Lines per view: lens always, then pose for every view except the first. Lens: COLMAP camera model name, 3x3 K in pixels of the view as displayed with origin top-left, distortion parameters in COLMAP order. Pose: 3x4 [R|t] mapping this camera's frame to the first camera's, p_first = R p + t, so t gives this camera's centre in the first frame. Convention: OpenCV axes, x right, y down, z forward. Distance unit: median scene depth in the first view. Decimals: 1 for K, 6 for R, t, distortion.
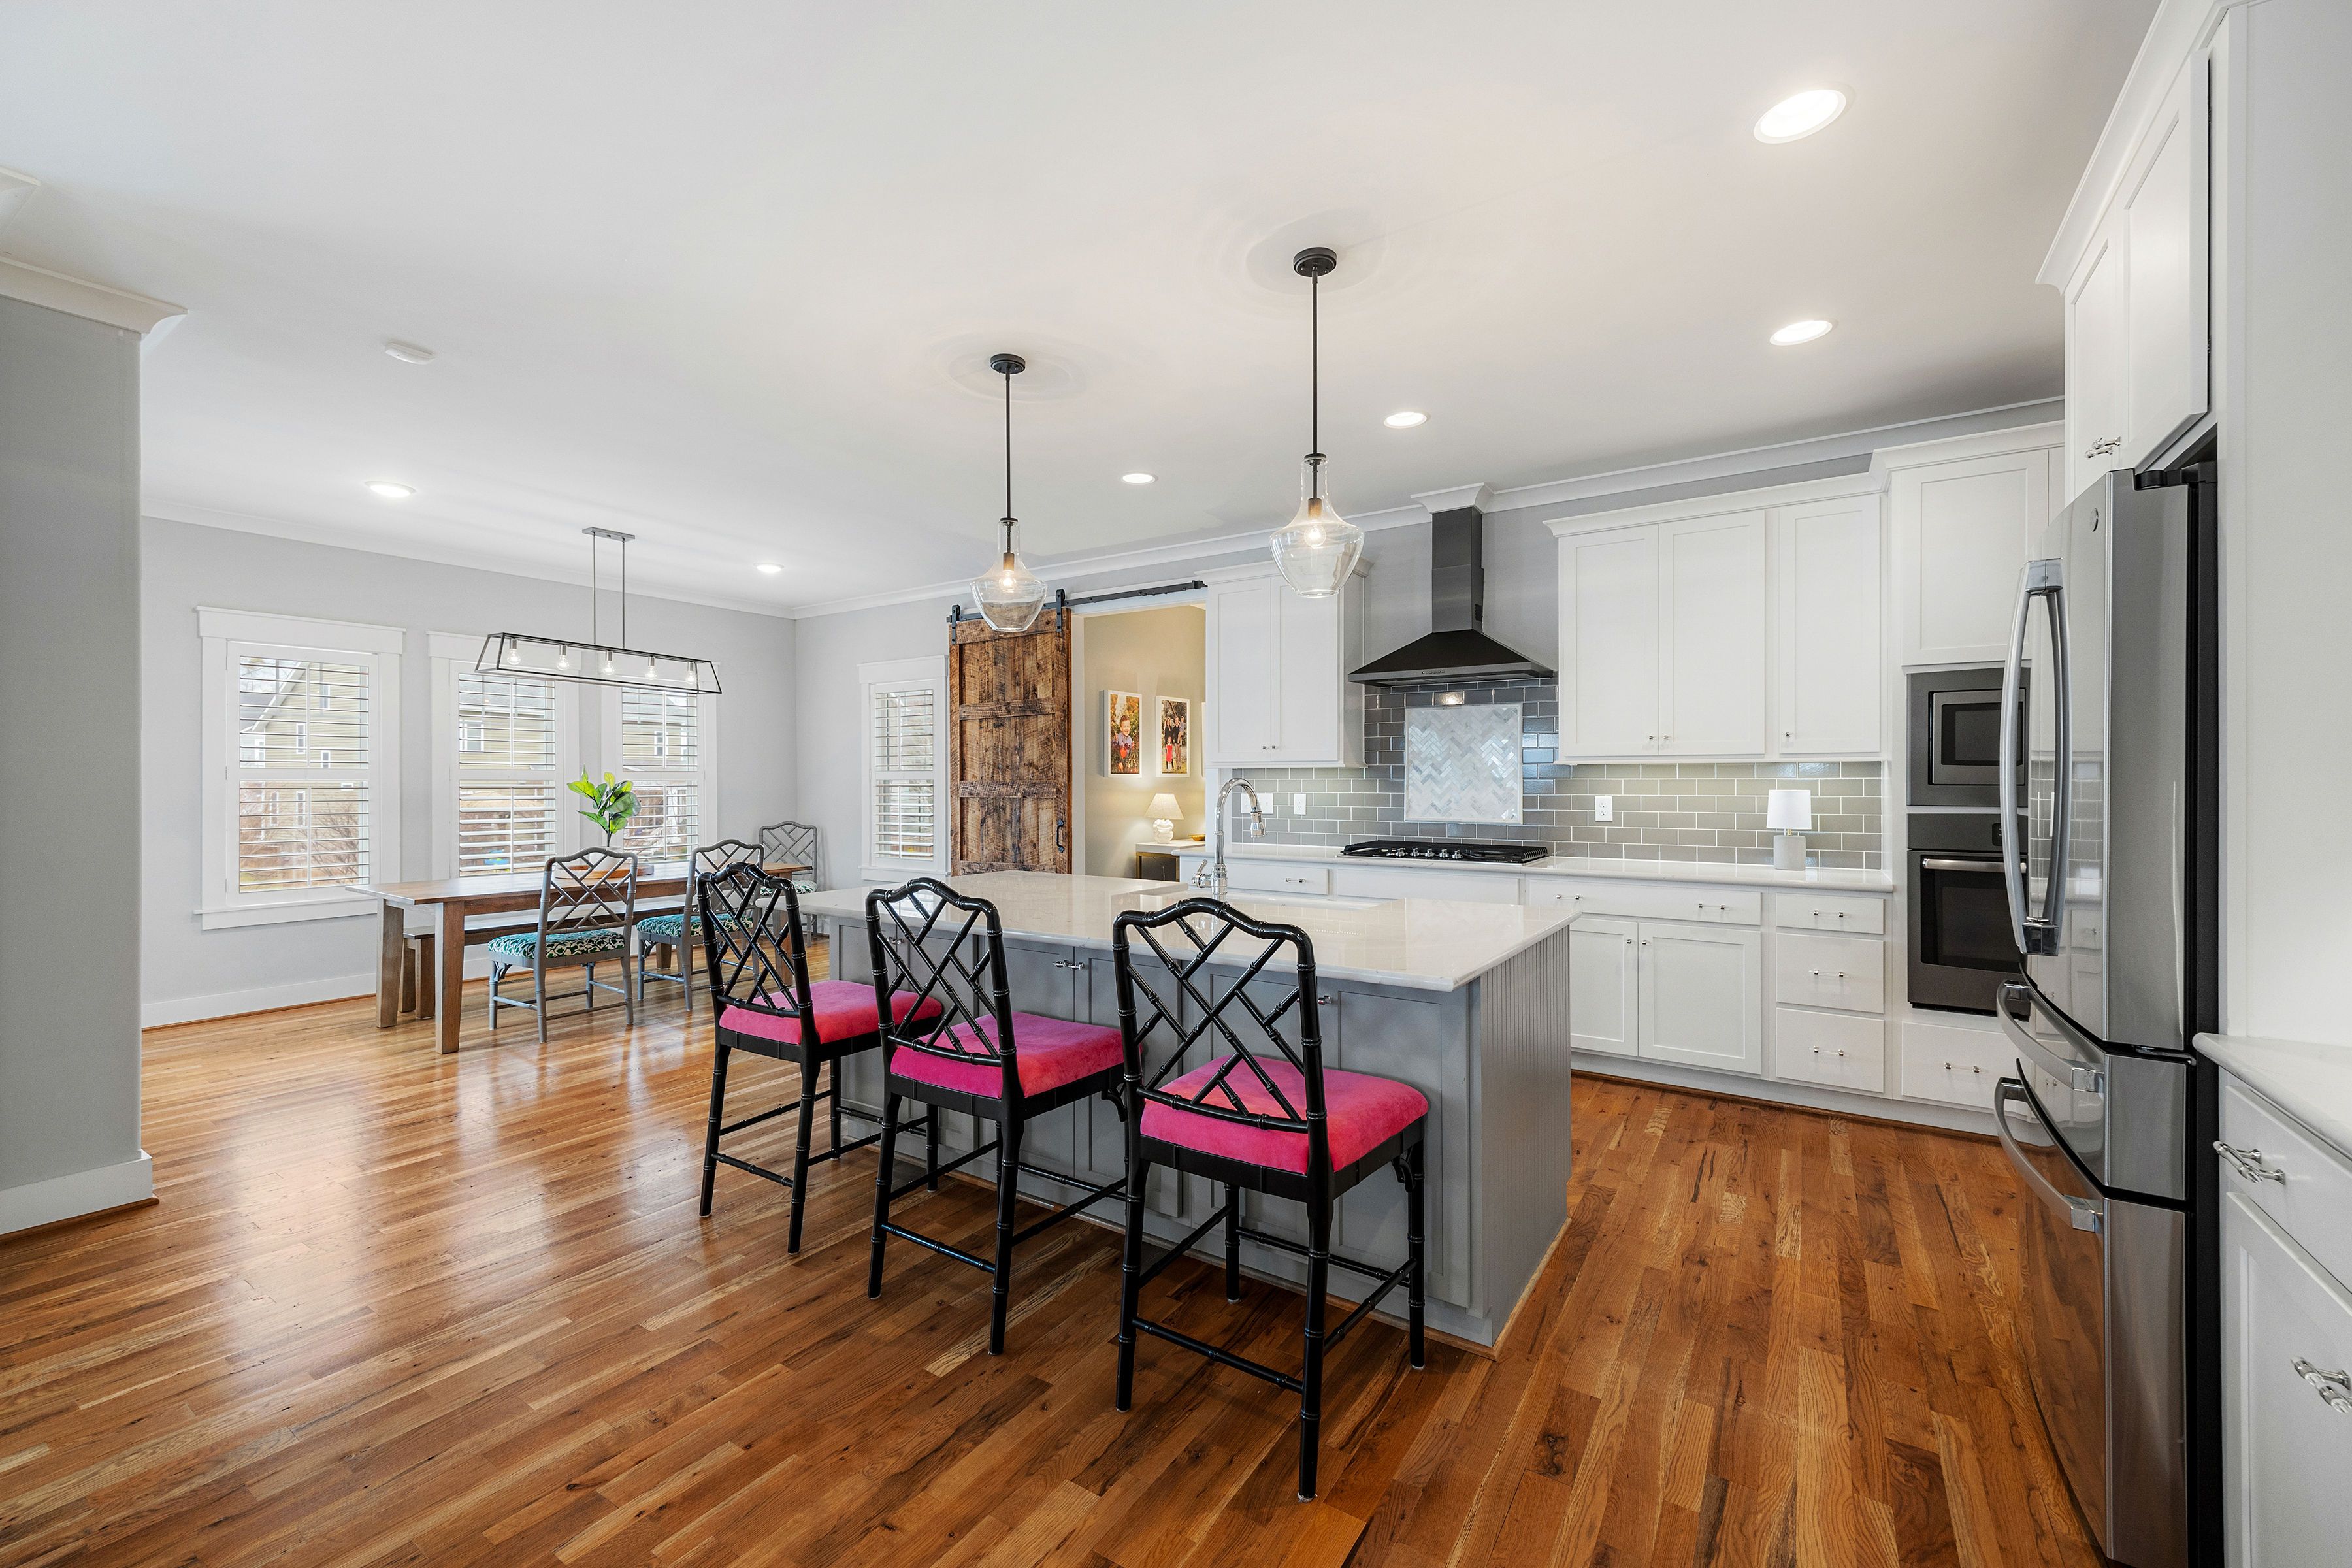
lens RADIAL K [[955.2, 0, 1170.8], [0, 955.2, 780.8], [0, 0, 1]] dist [0.001690, -0.000052]
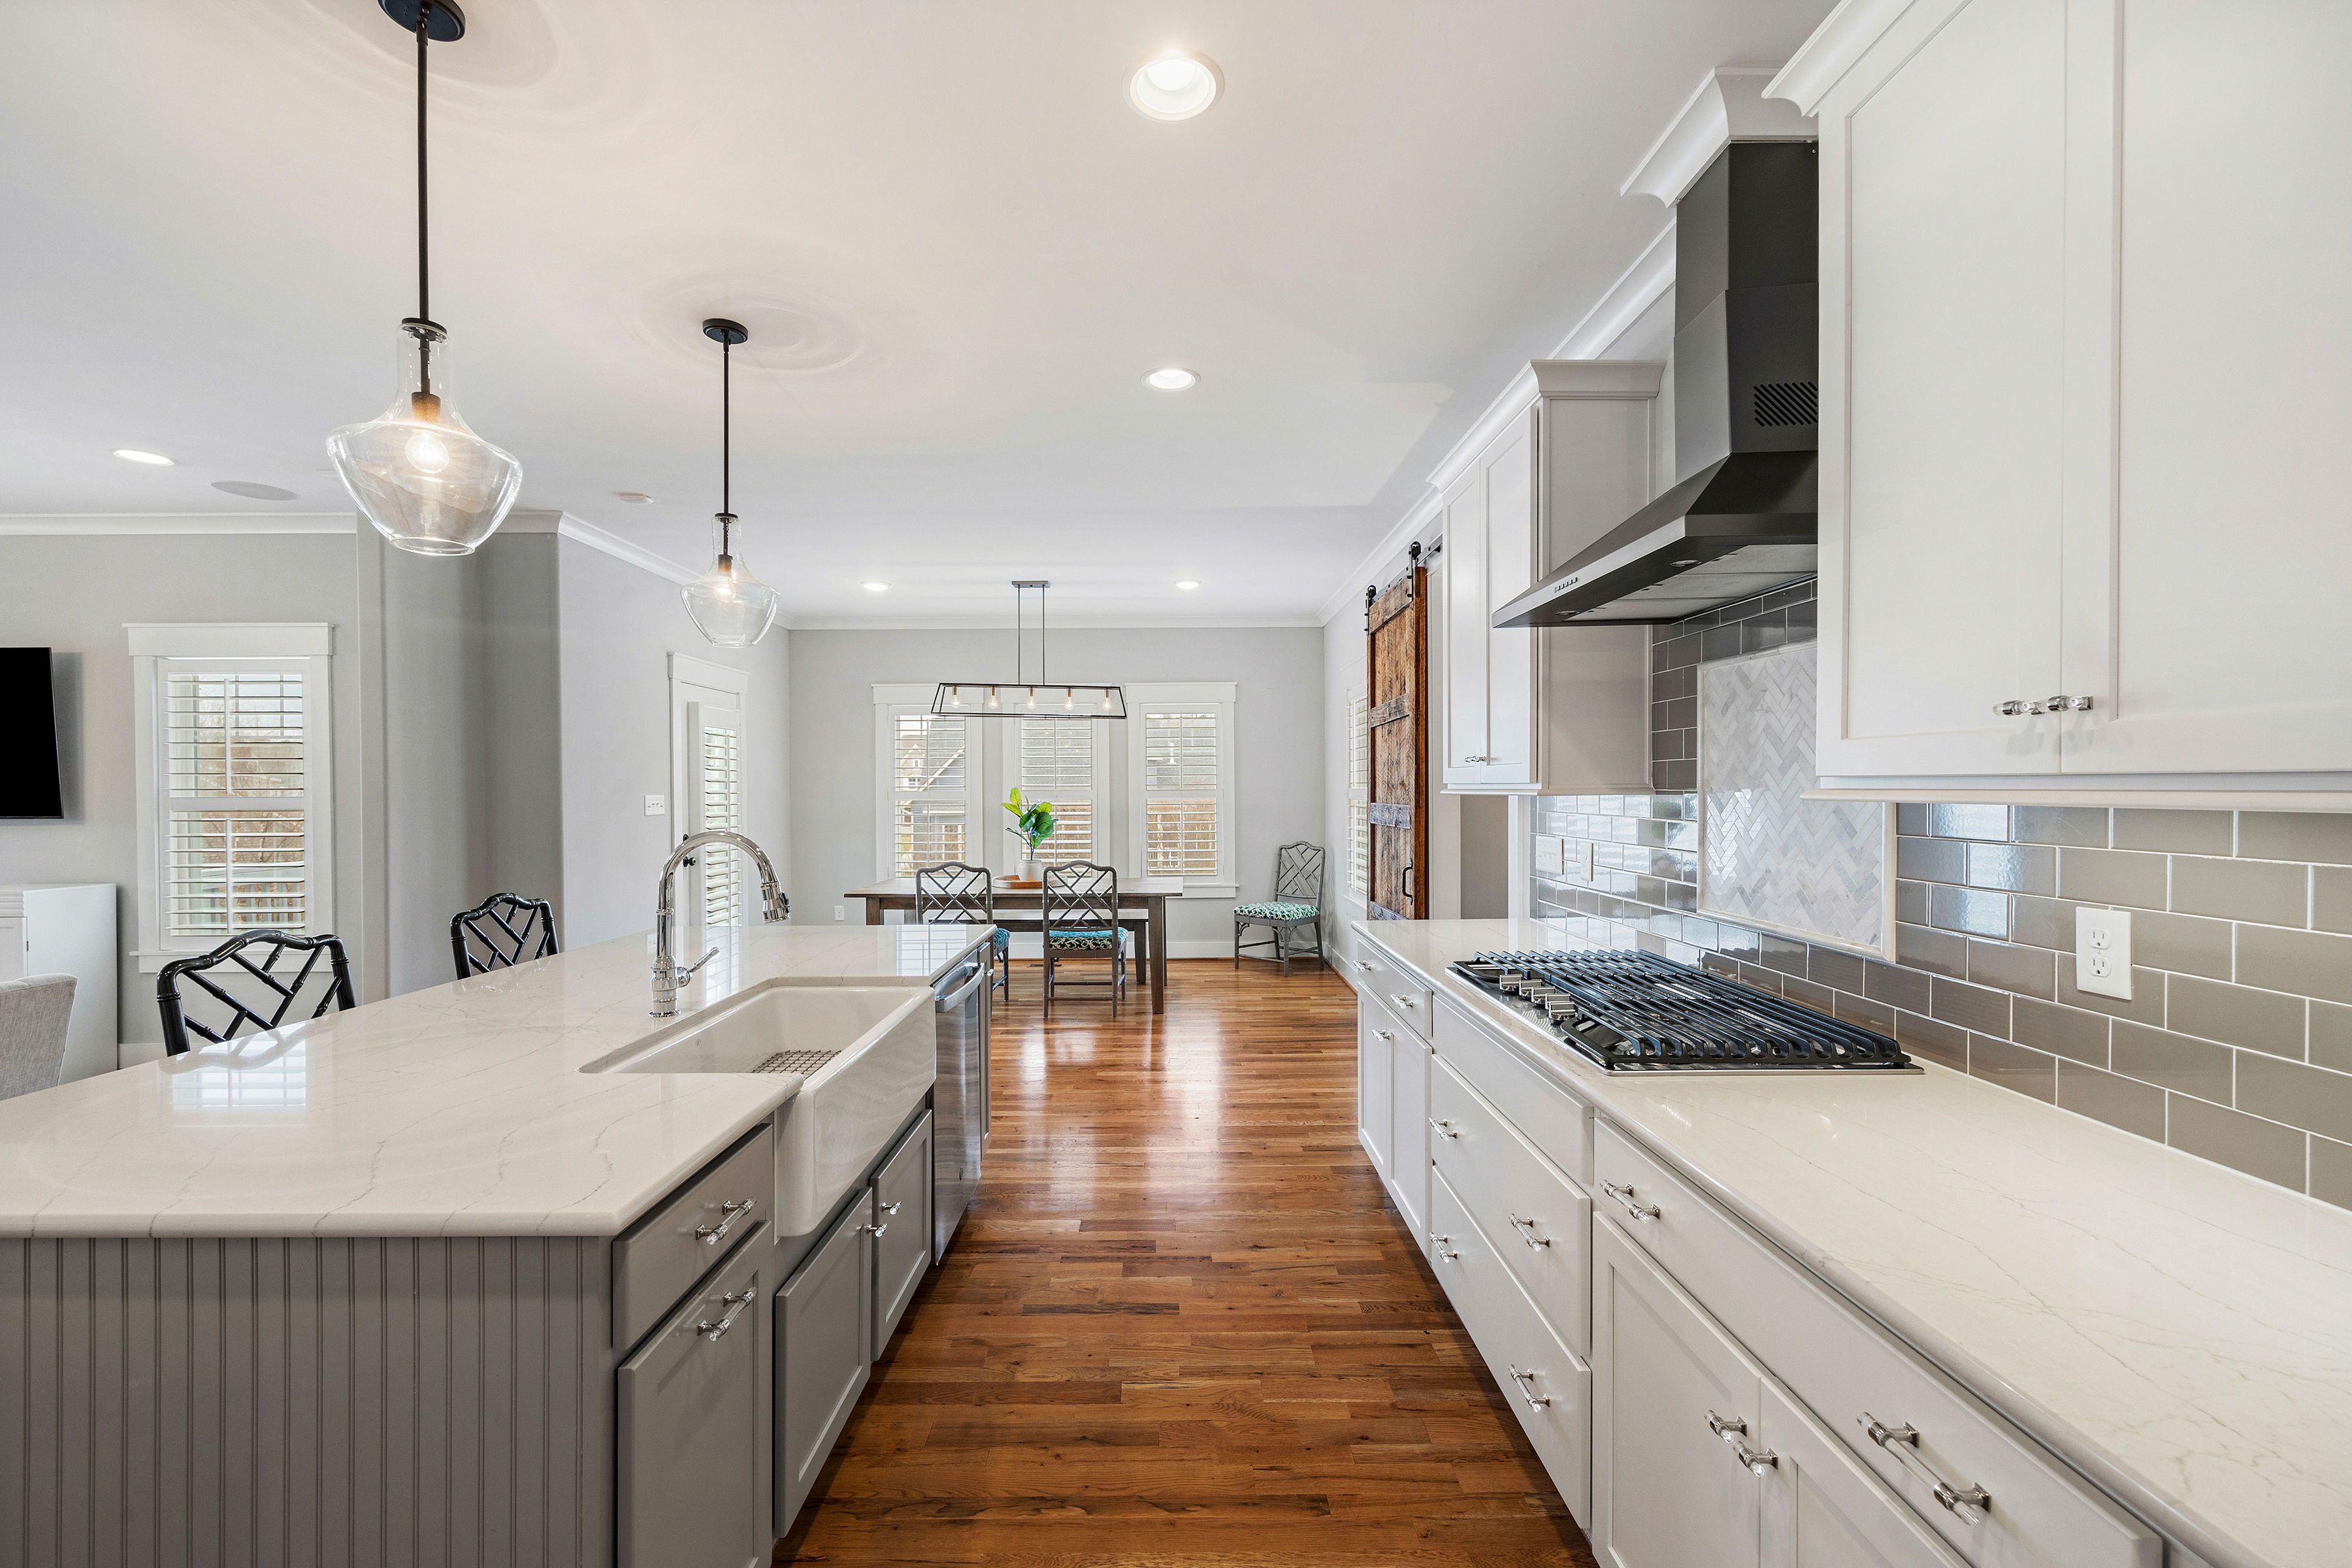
lens RADIAL K [[955.2, 0, 1161.2], [0, 955.2, 786.4], [0, 0, 1]] dist [0.001690, -0.000052]
pose [[0.559252, -0.002115, -0.828995, 0.433520], [0.004362, 0.999990, 0.000391, -0.018321], [0.828986, -0.003835, 0.559256, 0.490664]]
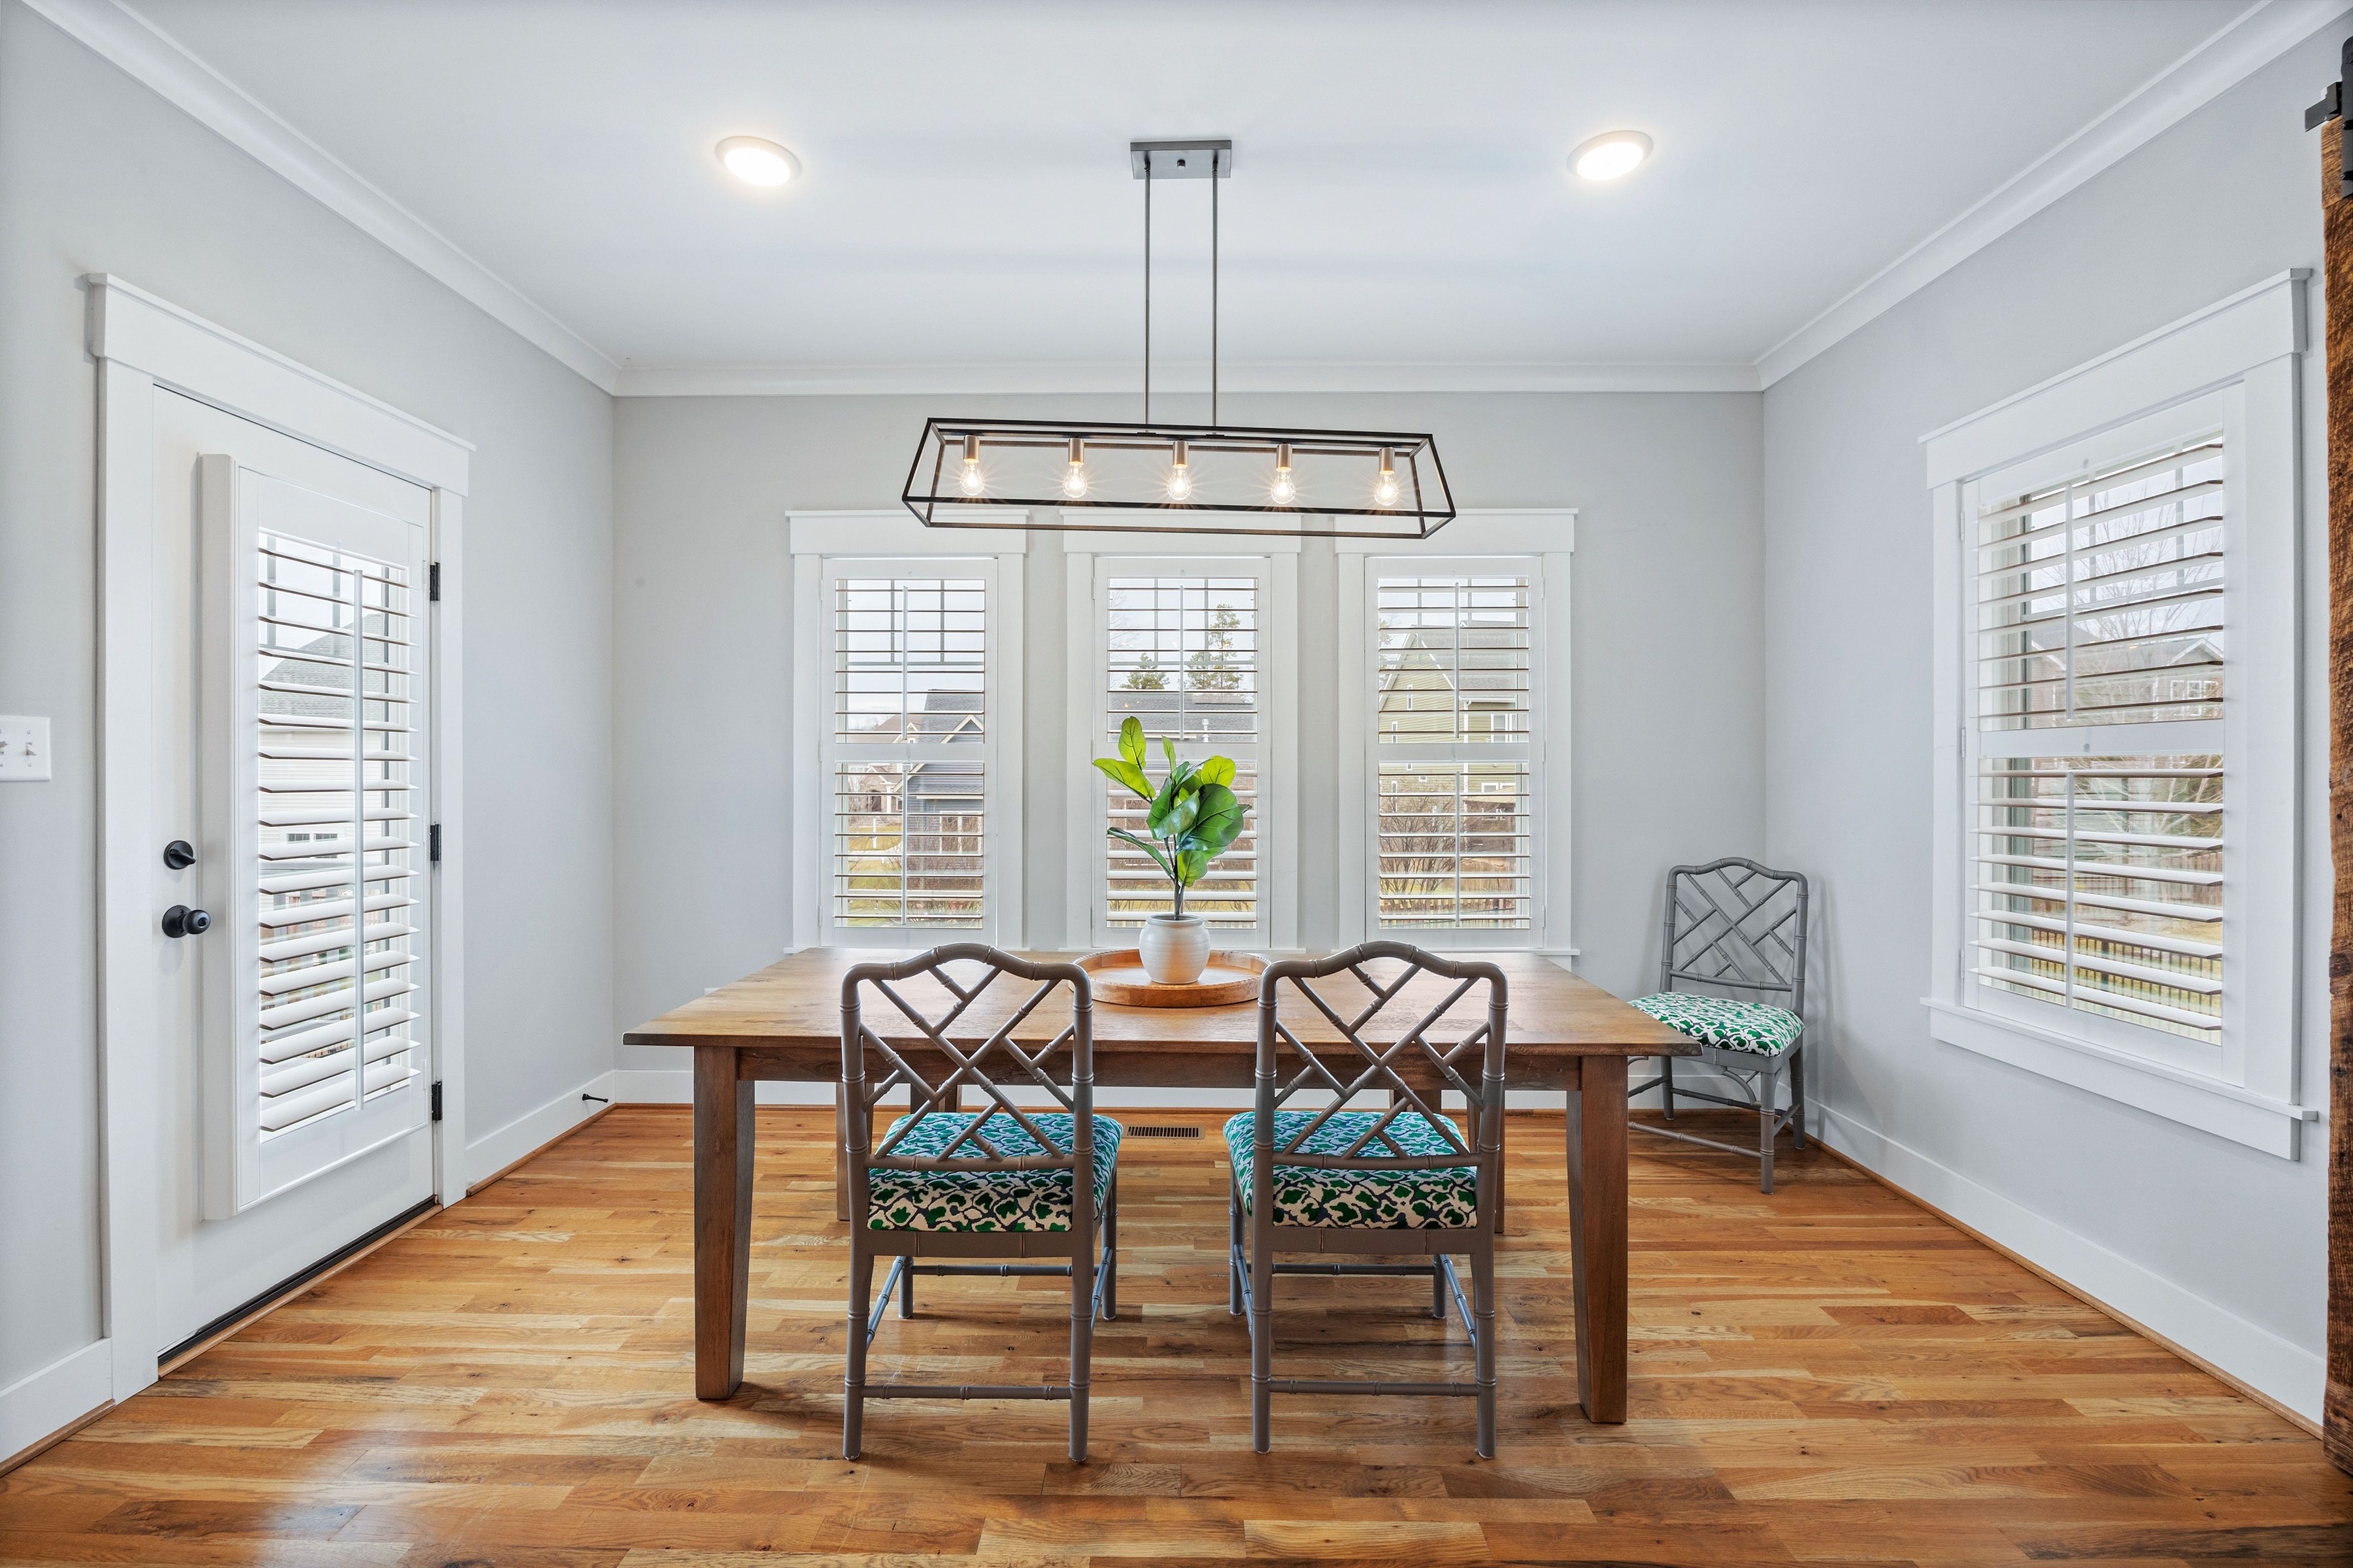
lens RADIAL K [[1060.9, 0, 1158.8], [0, 1060.9, 780.4], [0, 0, 1]] dist [-0.013160, 0.002692]
pose [[0.552434, 0.010258, -0.833493, -0.211387], [-0.002411, 0.999940, 0.010708, 0.004980], [0.833553, -0.003906, 0.552426, 0.735931]]
